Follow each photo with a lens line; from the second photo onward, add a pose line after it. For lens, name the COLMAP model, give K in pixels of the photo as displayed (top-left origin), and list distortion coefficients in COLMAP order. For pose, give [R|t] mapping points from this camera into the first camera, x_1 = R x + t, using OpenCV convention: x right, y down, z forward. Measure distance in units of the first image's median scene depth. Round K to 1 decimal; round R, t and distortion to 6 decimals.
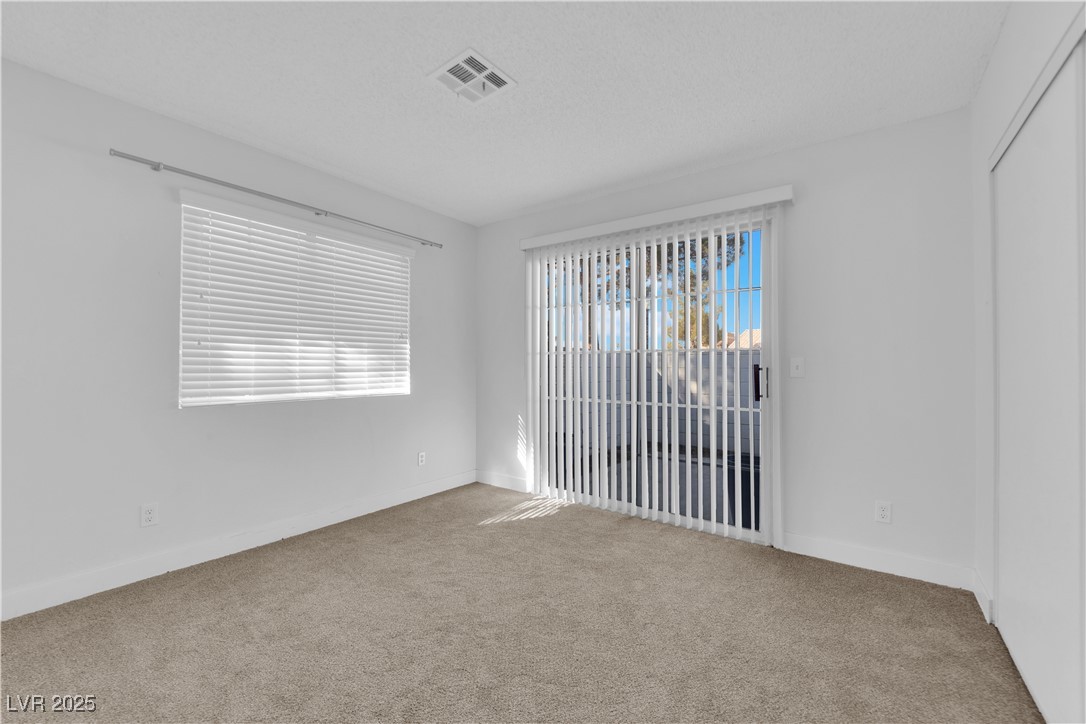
lens RADIAL K [[434.5, 0, 542.4], [0, 434.5, 359.0], [0, 0, 1]] dist [-0.009419, -0.004324]
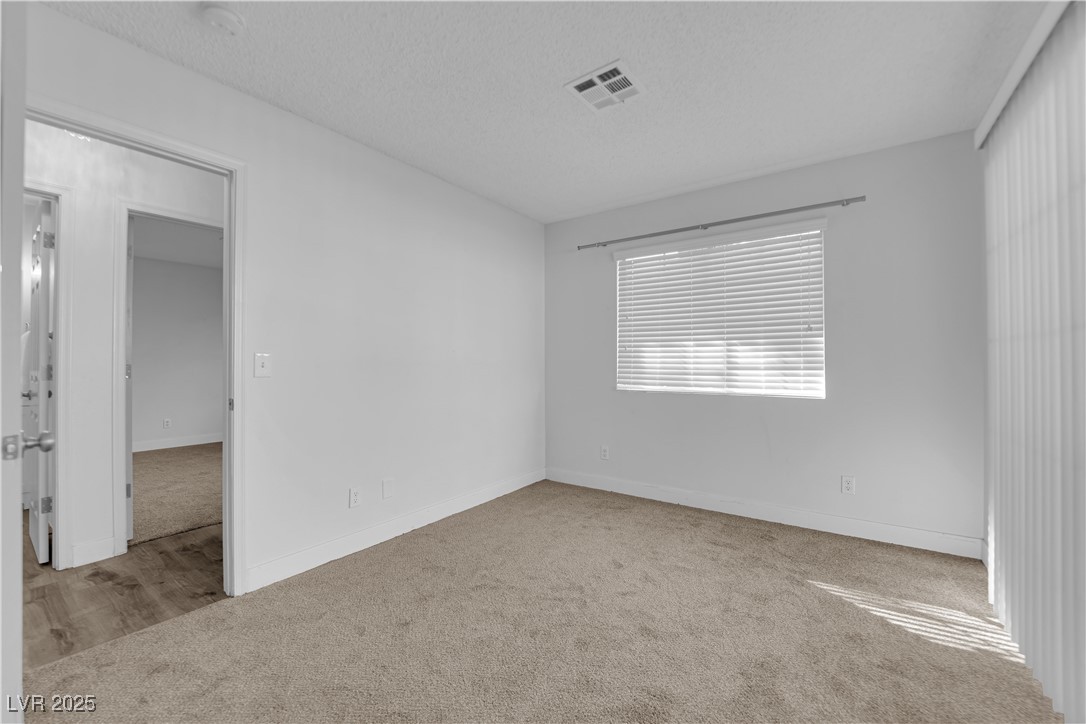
lens RADIAL K [[434.5, 0, 542.4], [0, 434.5, 359.0], [0, 0, 1]] dist [-0.009419, -0.004324]
pose [[0.010610, -0.009102, -0.999902, 0.569282], [0.017220, 0.999812, -0.008918, 0.005536], [0.999795, -0.017124, 0.010765, 0.539119]]
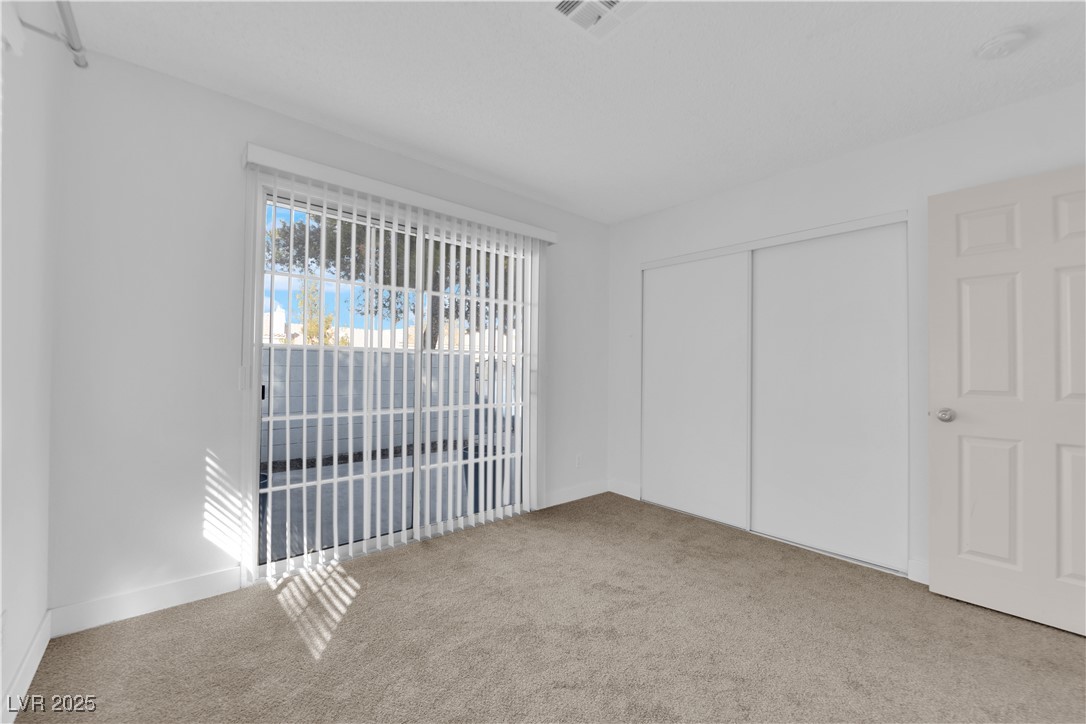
lens RADIAL K [[434.5, 0, 542.4], [0, 434.5, 359.0], [0, 0, 1]] dist [-0.009419, -0.004324]
pose [[0.224455, 0.016008, 0.974353, -0.609015], [-0.028814, 0.999537, -0.009784, 0.000131], [-0.974058, -0.025879, 0.224812, 0.598729]]
